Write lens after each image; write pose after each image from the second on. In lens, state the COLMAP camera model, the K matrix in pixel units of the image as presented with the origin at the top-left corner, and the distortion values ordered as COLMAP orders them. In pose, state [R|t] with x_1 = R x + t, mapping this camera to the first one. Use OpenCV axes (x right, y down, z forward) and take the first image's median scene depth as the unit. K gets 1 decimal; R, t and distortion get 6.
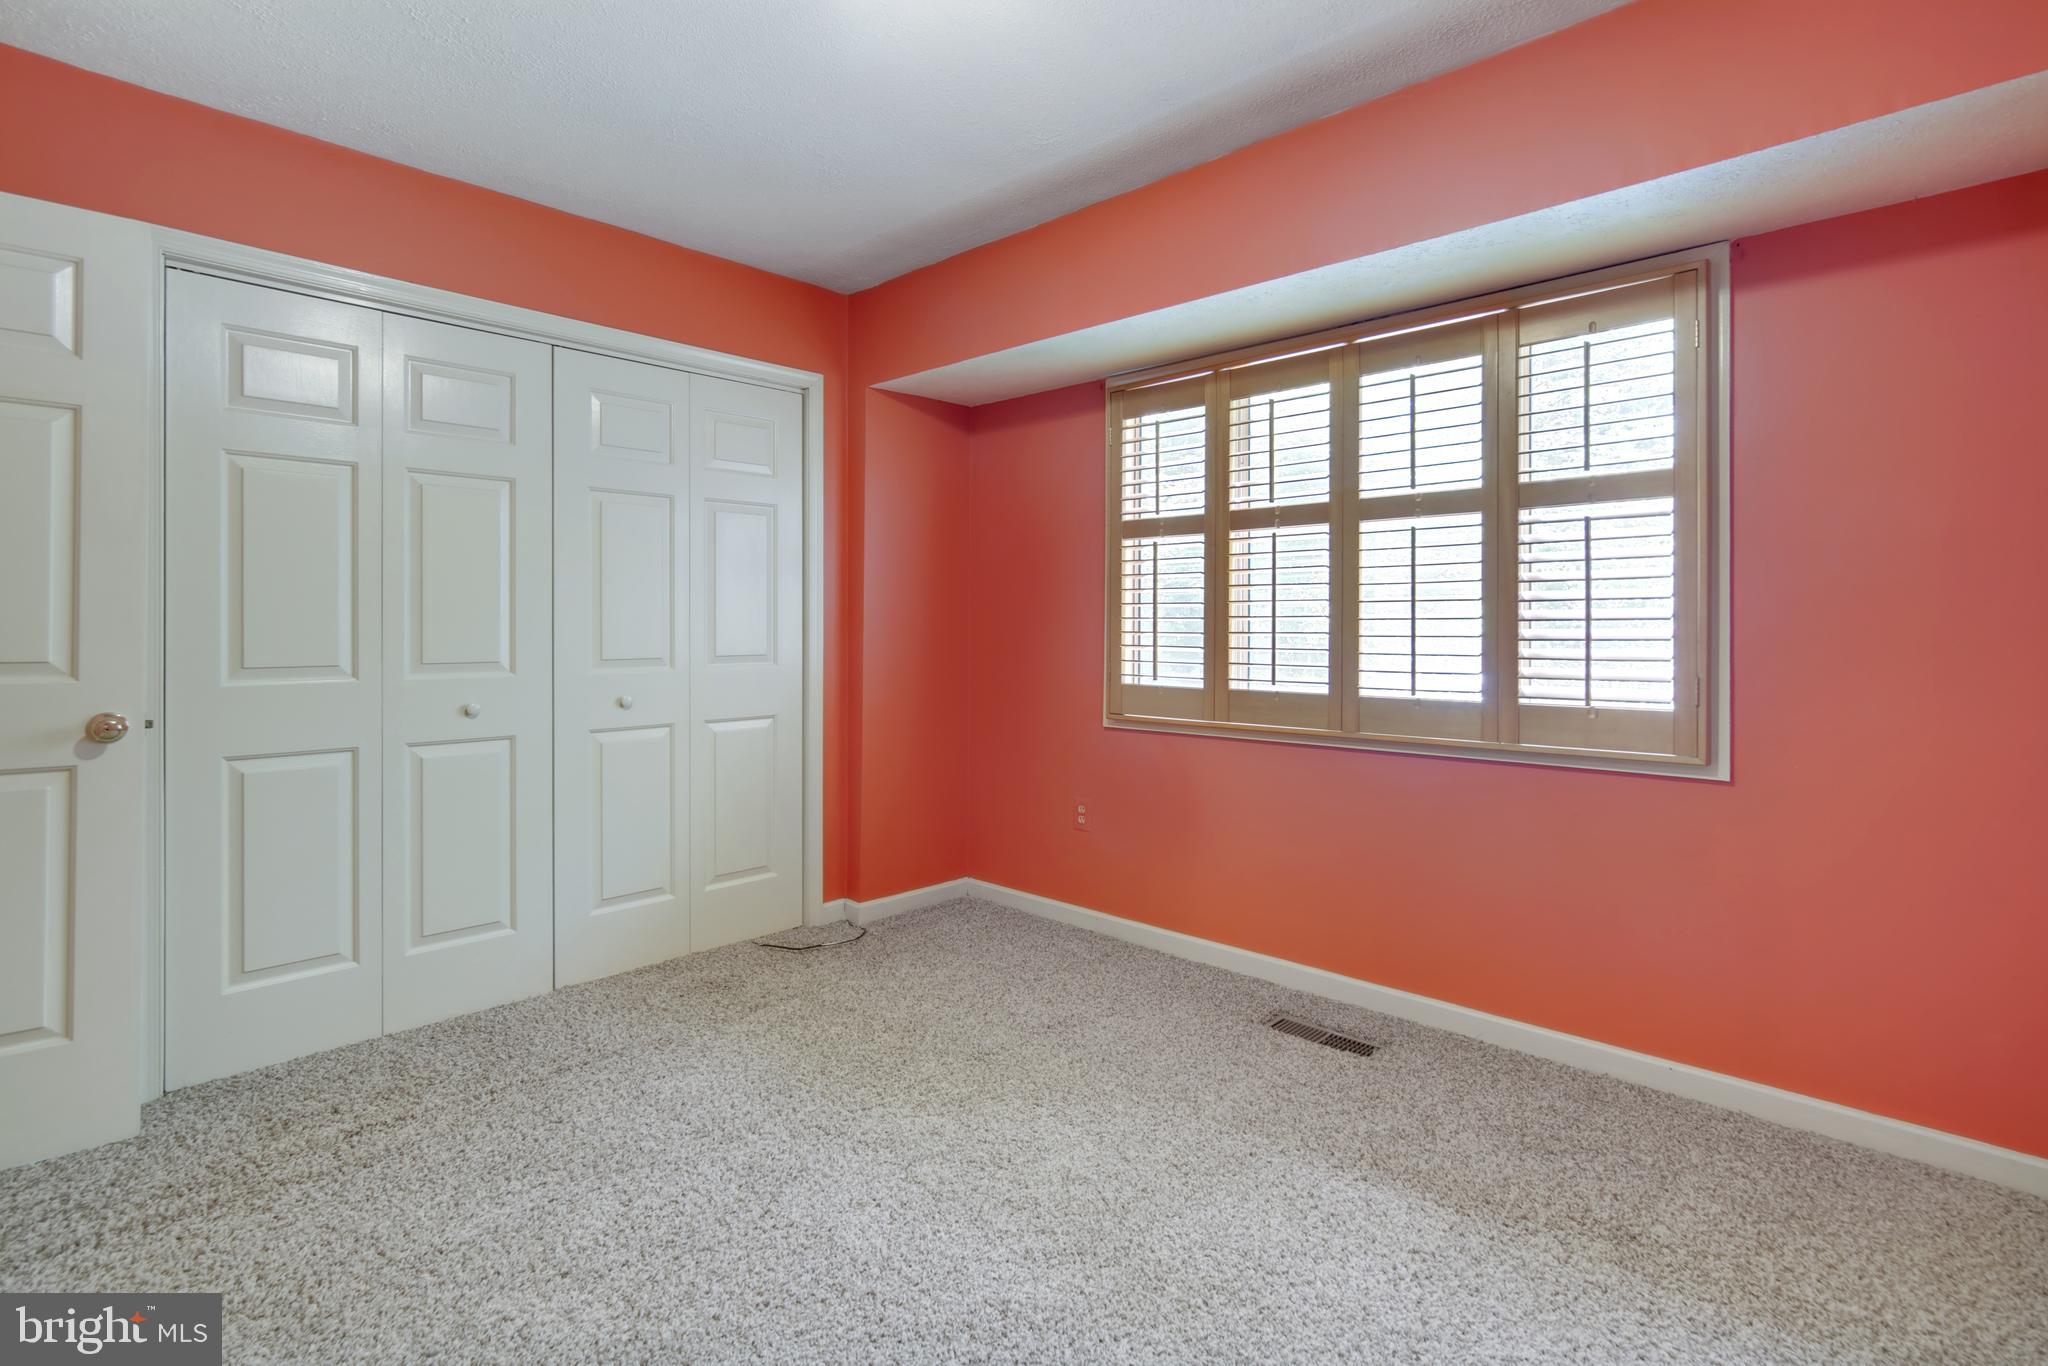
lens RADIAL K [[968.1, 0, 1035.8], [0, 968.1, 632.9], [0, 0, 1]] dist [-0.003908, 0.000920]
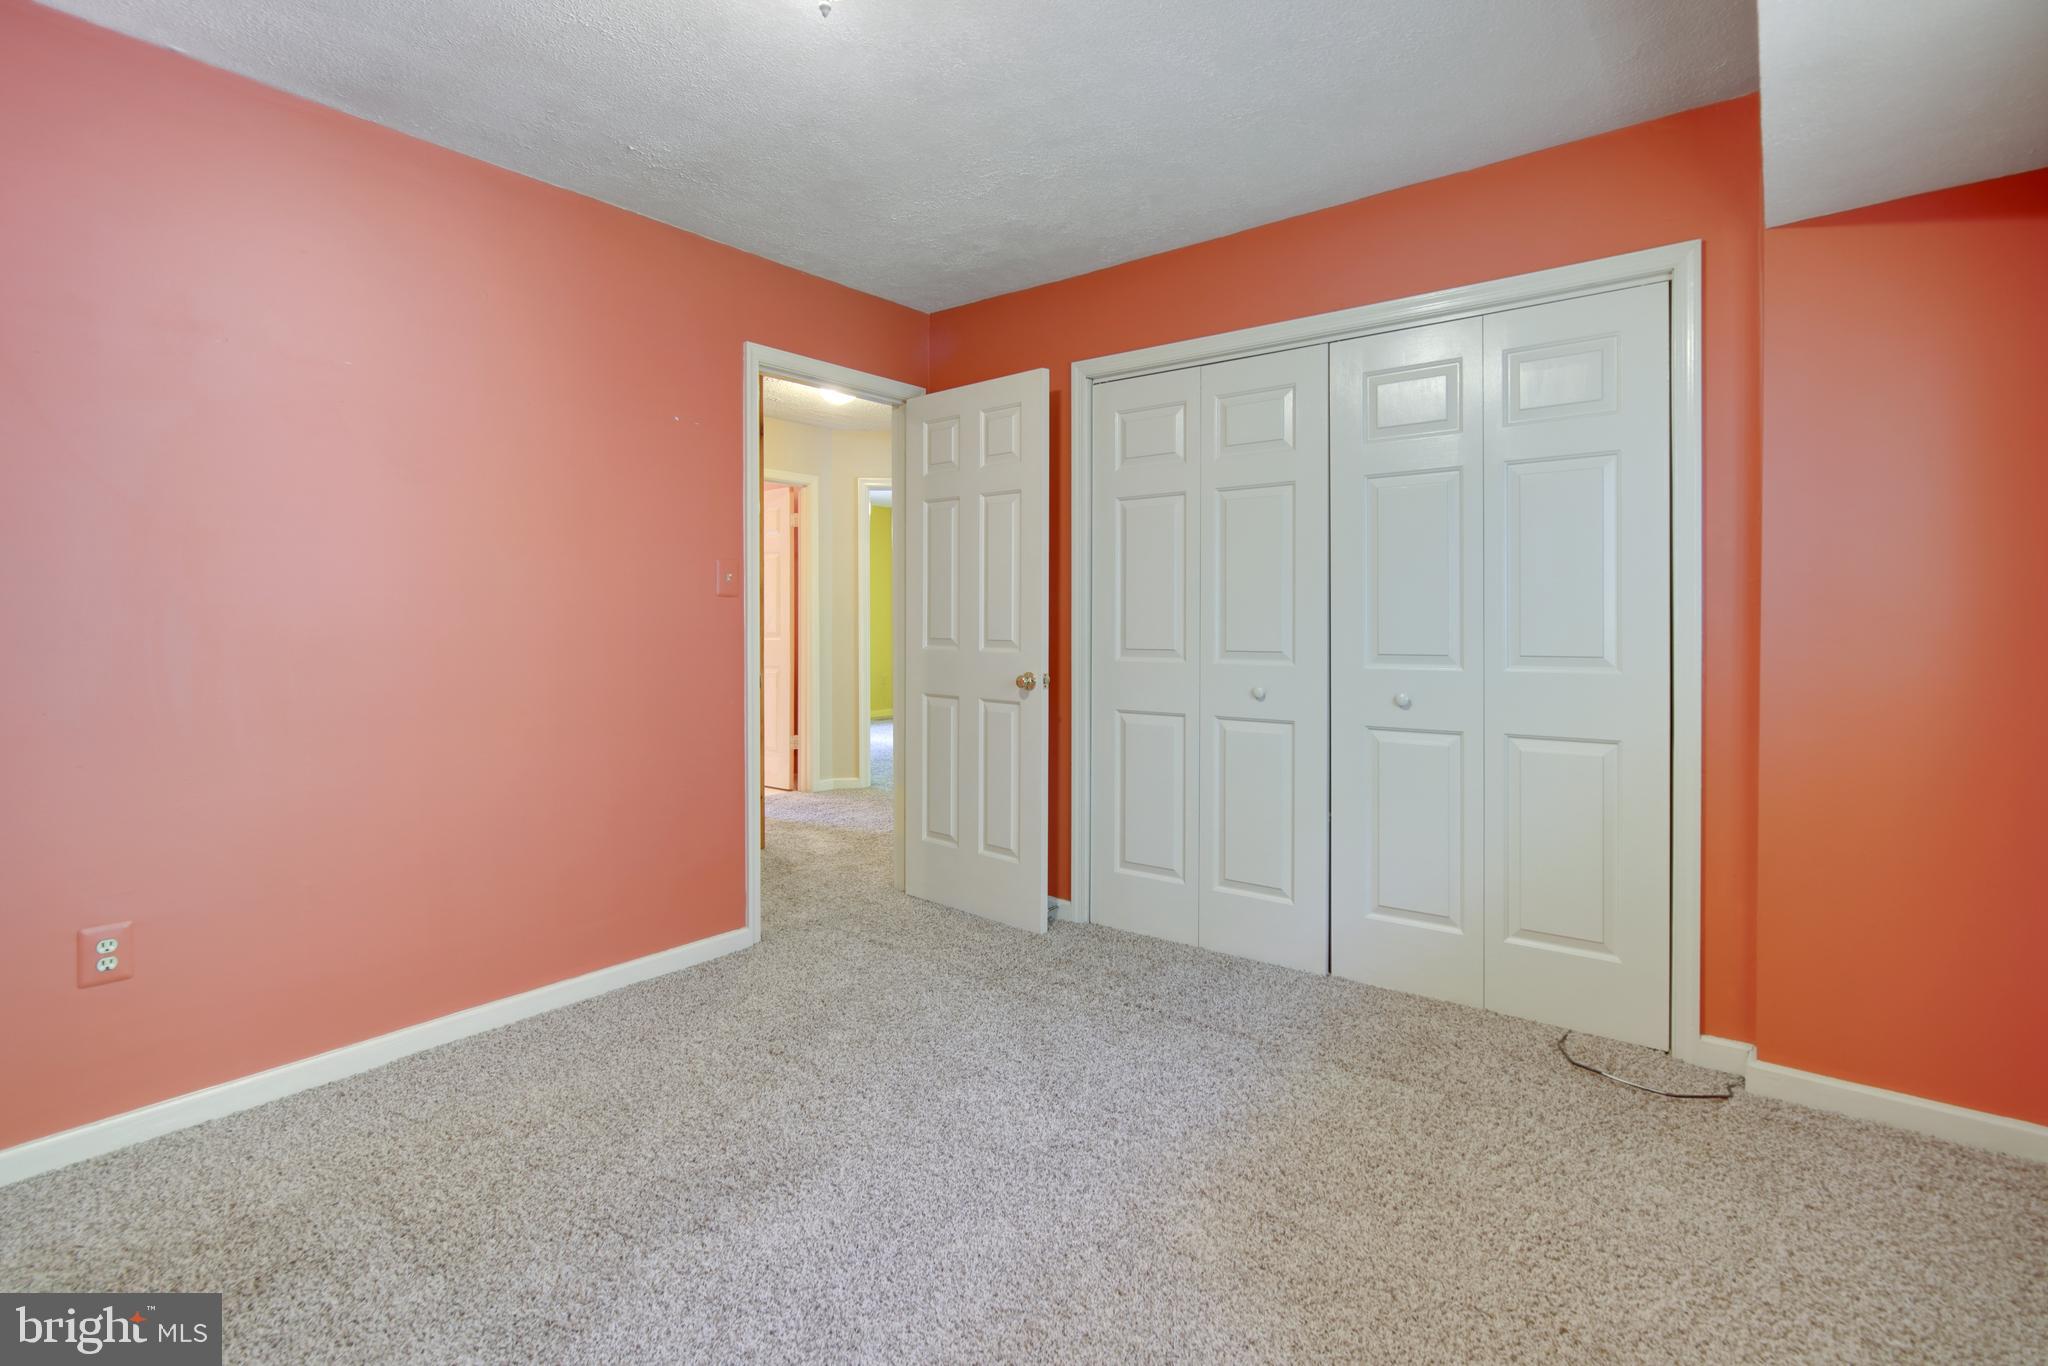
lens RADIAL K [[999.5, 0, 1018.0], [0, 999.5, 628.5], [0, 0, 1]] dist [0.040125, 0.000202]
pose [[0.104430, 0.008749, -0.994494, 0.450883], [-0.001953, 0.999961, 0.008592, -0.004938], [0.994530, 0.001045, 0.104443, 0.485852]]
